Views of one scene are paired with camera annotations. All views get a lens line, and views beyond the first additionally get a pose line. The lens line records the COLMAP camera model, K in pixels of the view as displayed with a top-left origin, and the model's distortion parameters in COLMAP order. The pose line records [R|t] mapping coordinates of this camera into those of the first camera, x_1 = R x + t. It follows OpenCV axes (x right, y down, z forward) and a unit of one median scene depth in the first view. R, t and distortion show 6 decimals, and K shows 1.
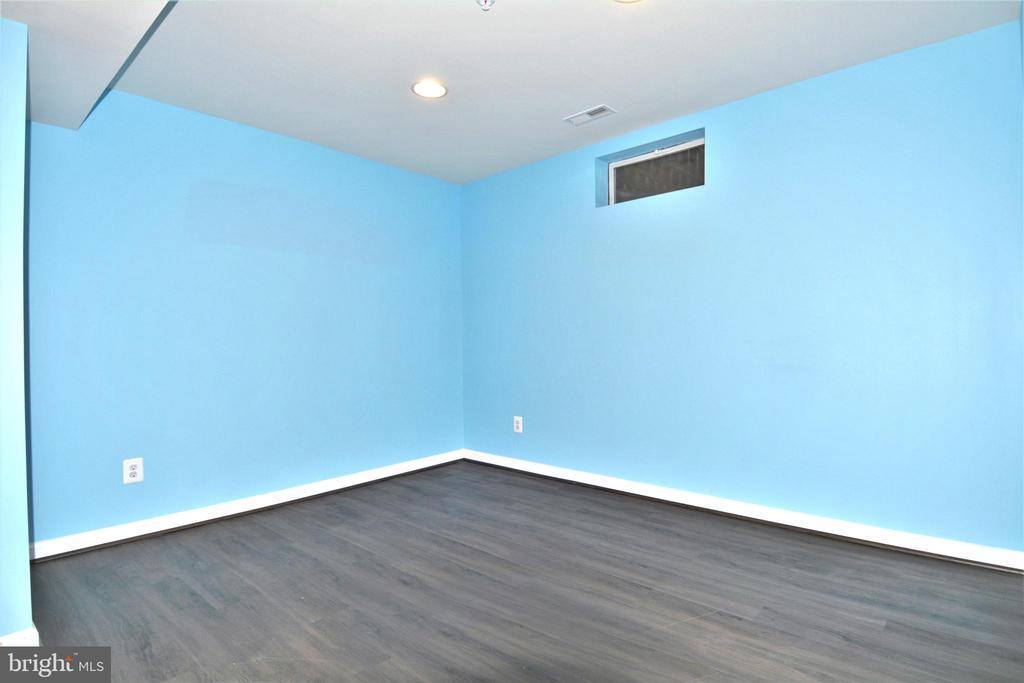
lens RADIAL K [[531.6, 0, 507.0], [0, 531.6, 340.6], [0, 0, 1]] dist [0.034578, -0.025819]
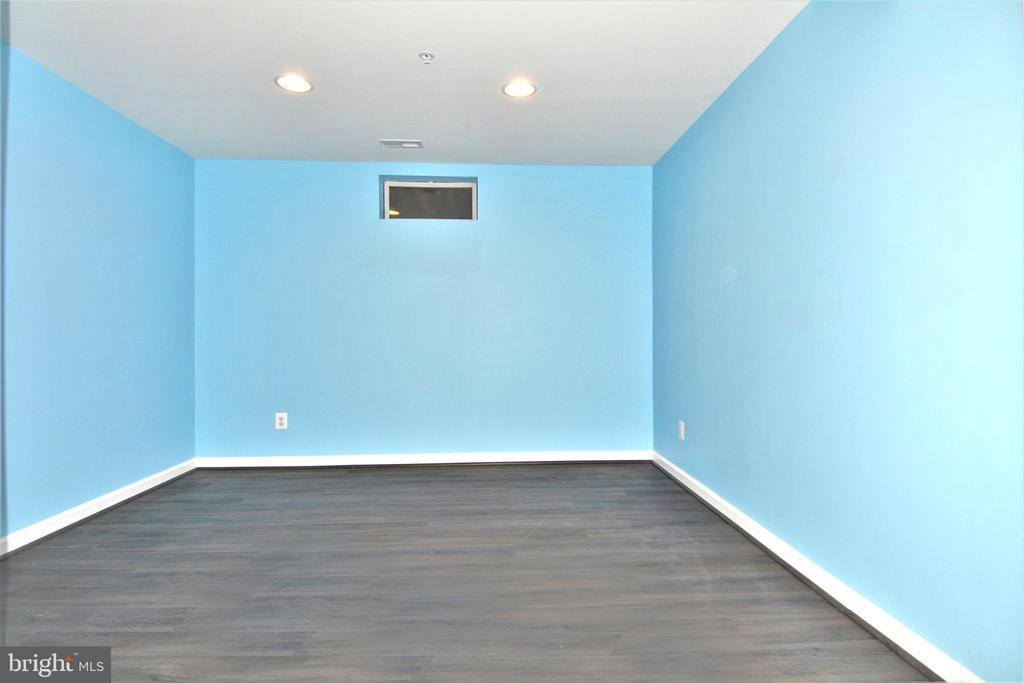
lens RADIAL K [[531.6, 0, 514.2], [0, 531.6, 339.4], [0, 0, 1]] dist [0.034578, -0.025819]
pose [[0.706803, 0.017259, 0.707199, -0.502418], [-0.007969, 0.999833, -0.016435, 0.027384], [-0.707365, 0.005981, 0.706823, -0.001828]]
